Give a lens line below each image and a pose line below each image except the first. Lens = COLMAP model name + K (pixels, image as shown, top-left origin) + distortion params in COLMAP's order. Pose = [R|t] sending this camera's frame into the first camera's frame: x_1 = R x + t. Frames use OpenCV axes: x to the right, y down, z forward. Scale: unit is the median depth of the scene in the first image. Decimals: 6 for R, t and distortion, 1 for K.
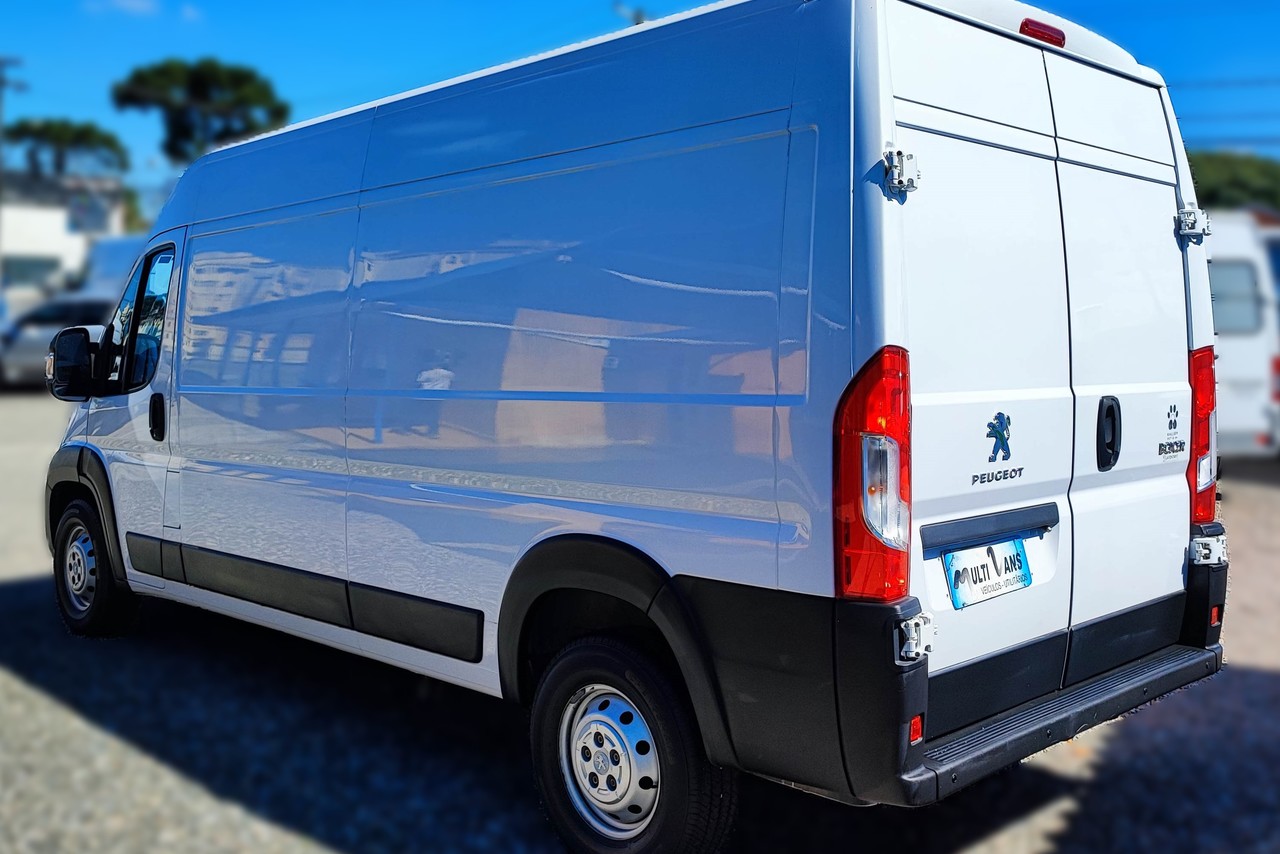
lens RADIAL K [[1215.7, 0, 640.1], [0, 1215.7, 368.8], [0, 0, 1]] dist [0.004675, 0.002881]
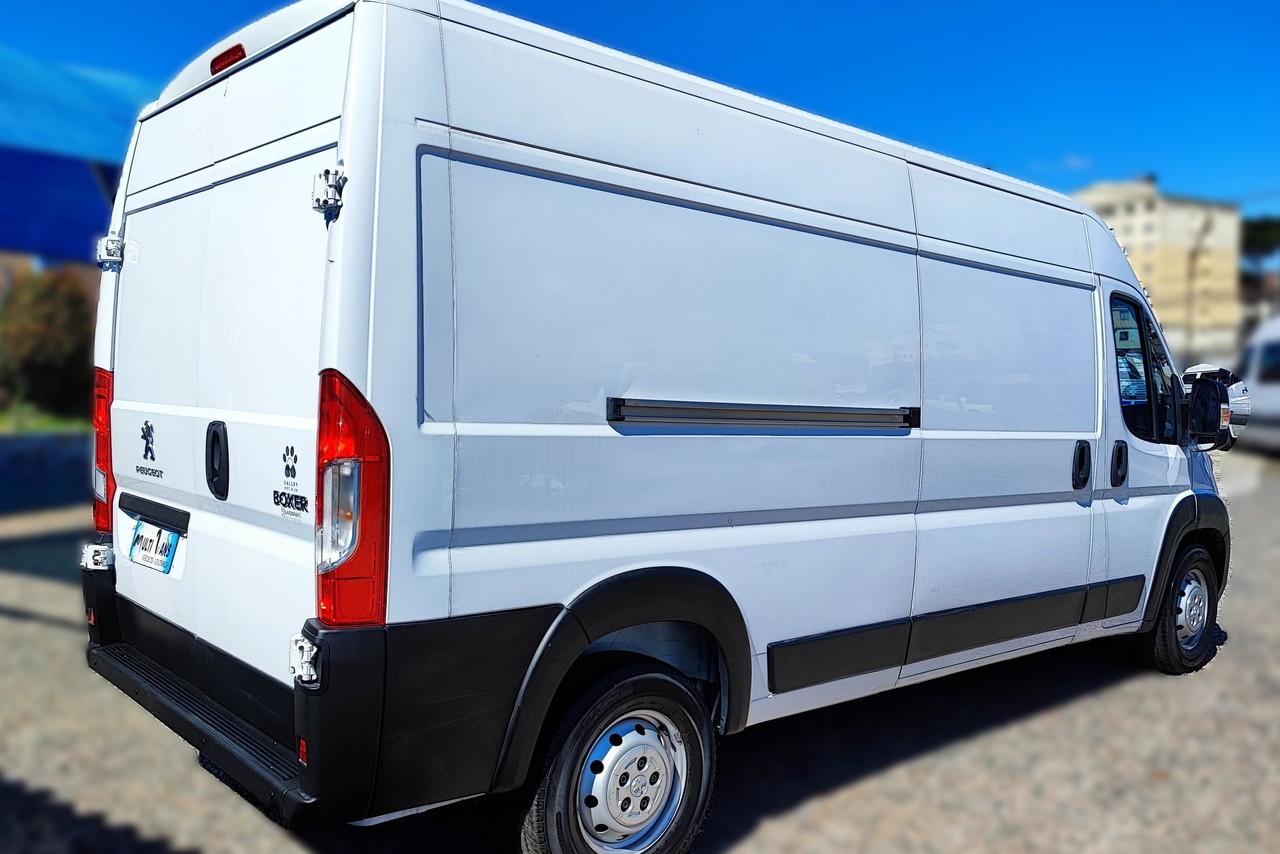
lens RADIAL K [[1072.9, 0, 640.0], [0, 1072.9, 427.0], [0, 0, 1]] dist [0.008085, -0.002945]
pose [[-0.049627, 0.052446, -0.997390, 1.322007], [-0.026175, 0.998209, 0.053791, -0.029030], [0.998425, 0.028776, -0.048165, 1.504901]]
